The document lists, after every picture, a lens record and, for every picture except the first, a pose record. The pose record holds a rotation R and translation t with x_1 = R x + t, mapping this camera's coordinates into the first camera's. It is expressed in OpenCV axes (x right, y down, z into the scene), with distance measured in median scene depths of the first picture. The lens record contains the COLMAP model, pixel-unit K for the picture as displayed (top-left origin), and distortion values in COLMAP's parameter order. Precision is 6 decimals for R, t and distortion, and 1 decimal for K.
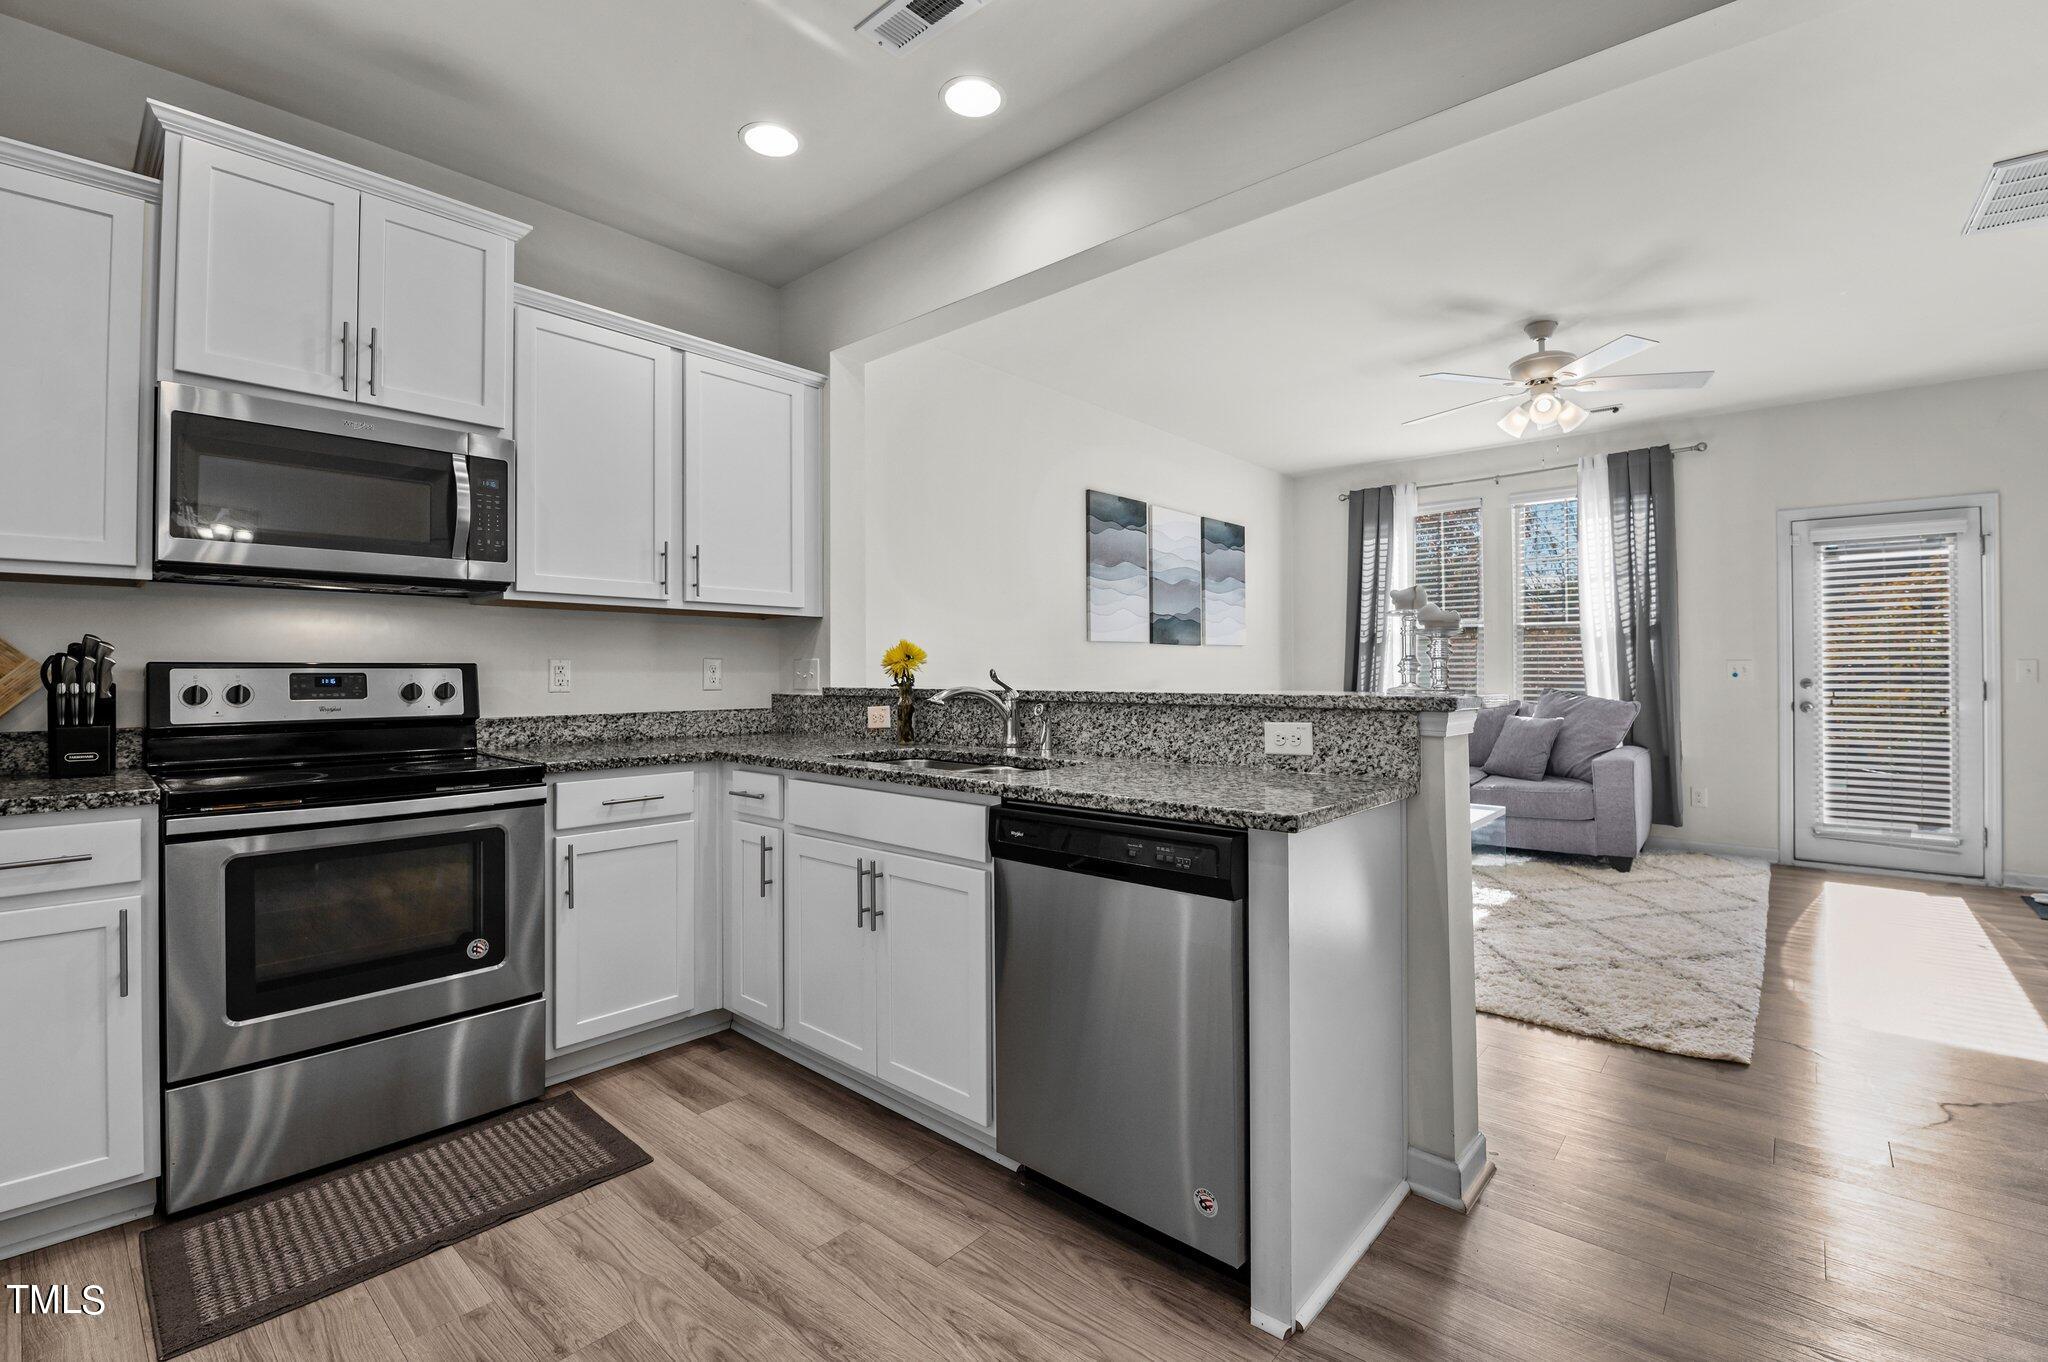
lens RADIAL K [[883.1, 0, 1015.0], [0, 883.1, 674.6], [0, 0, 1]] dist [-0.009810, -0.005340]
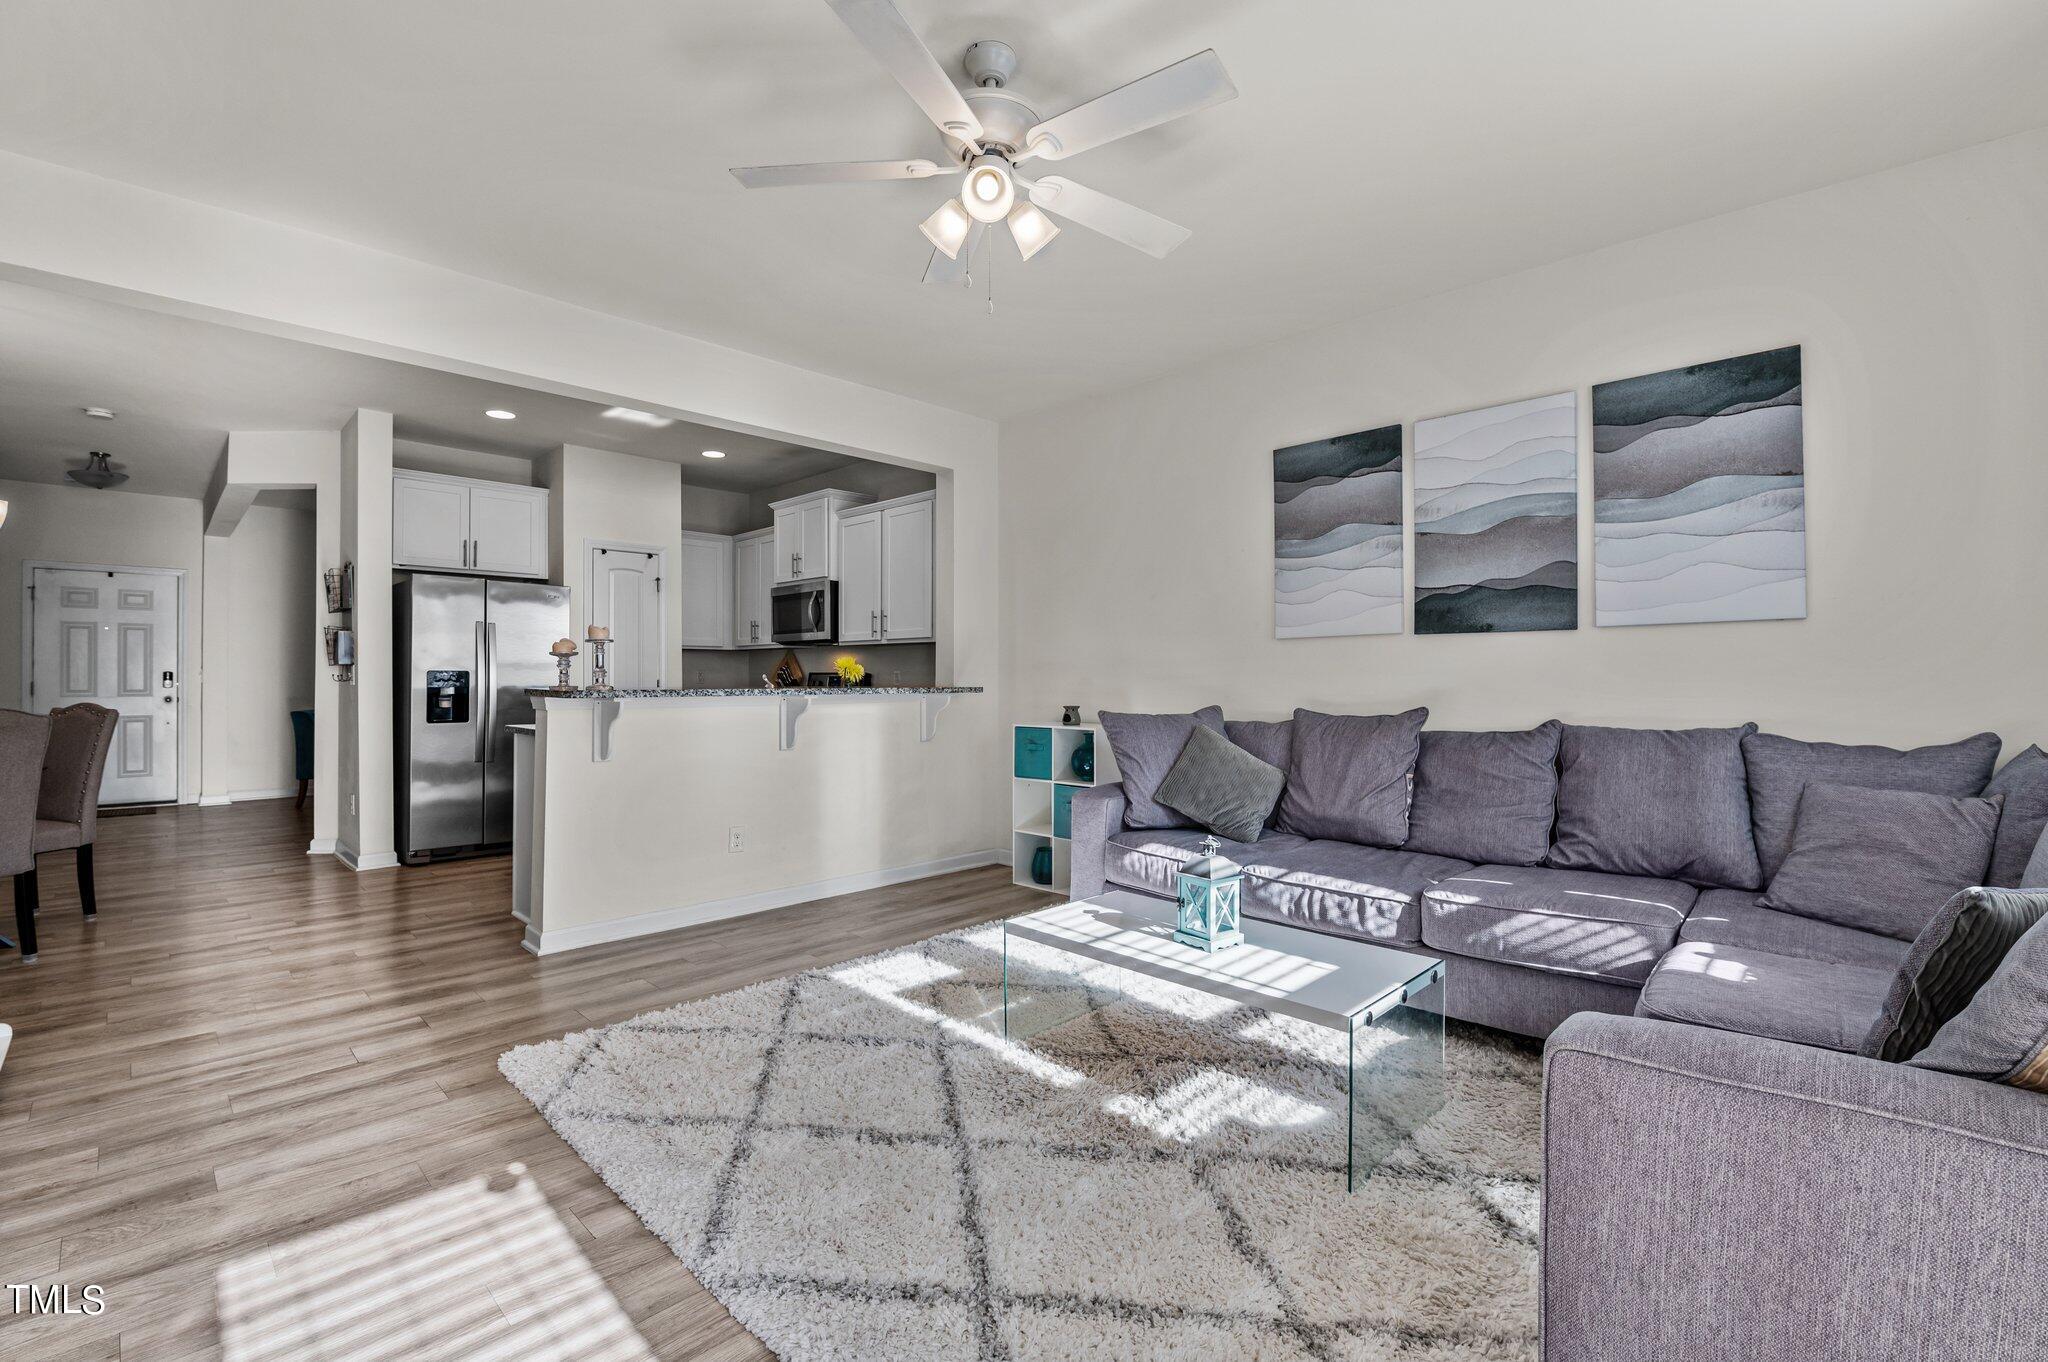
lens RADIAL K [[883.1, 0, 1031.4], [0, 883.1, 674.7], [0, 0, 1]] dist [-0.009810, -0.005340]
pose [[-0.036944, -0.002023, -0.999315, 0.828419], [-0.006880, 0.999975, -0.001770, -0.002209], [0.999294, 0.006810, -0.036957, 0.751119]]
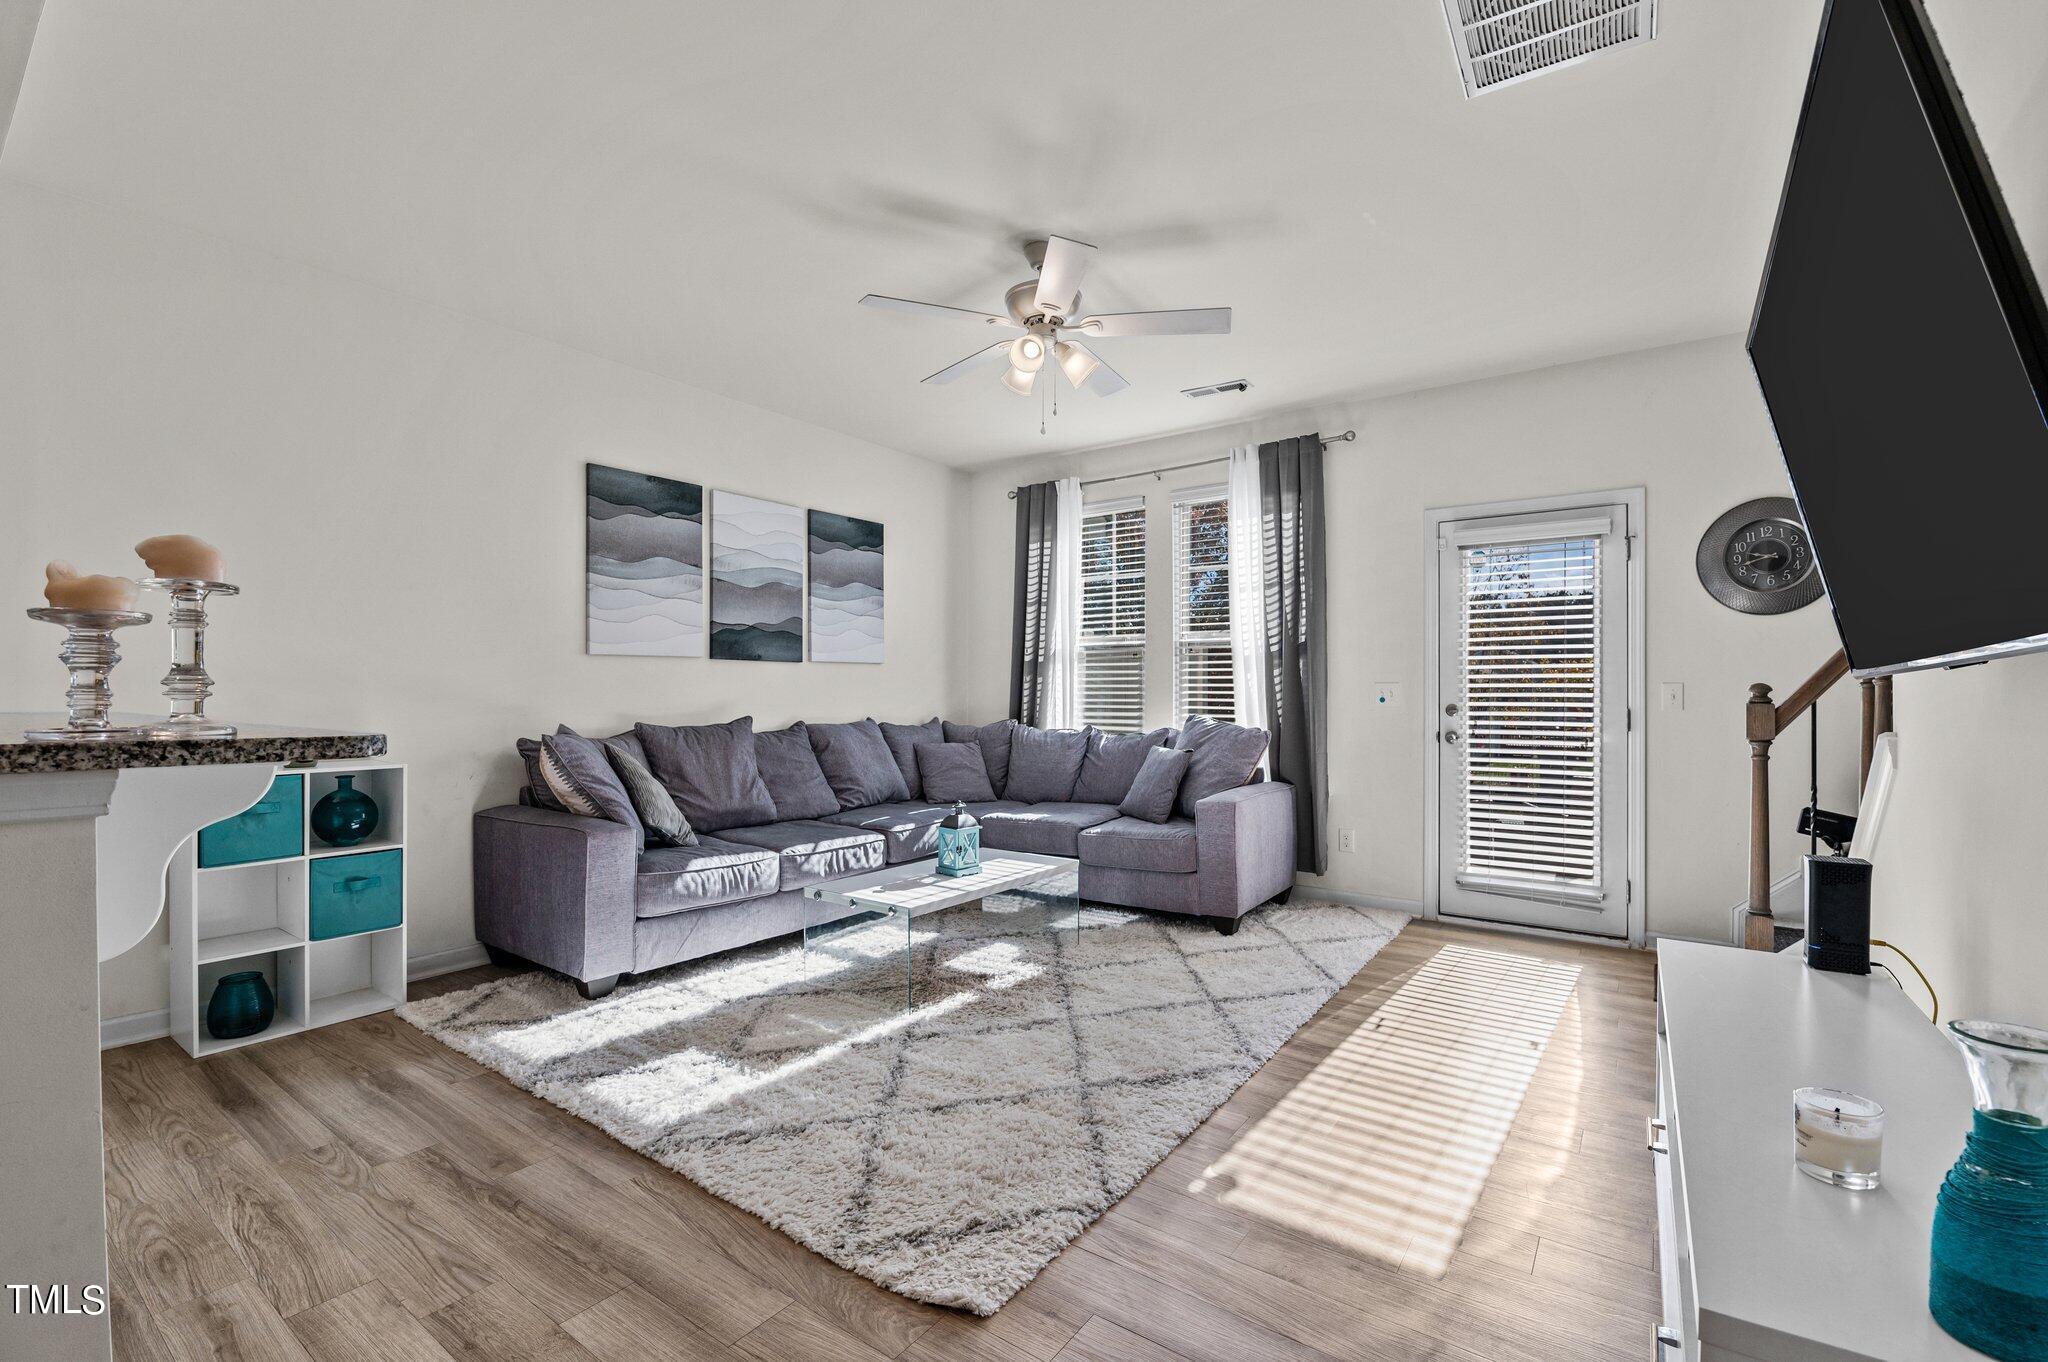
lens RADIAL K [[883.1, 0, 1008.0], [0, 883.1, 696.2], [0, 0, 1]] dist [-0.009810, -0.005340]
pose [[0.995157, 0.003877, 0.098224, 0.353250], [-0.003718, 0.999991, -0.001810, -0.000293], [-0.098230, 0.001436, 0.995163, 0.163187]]
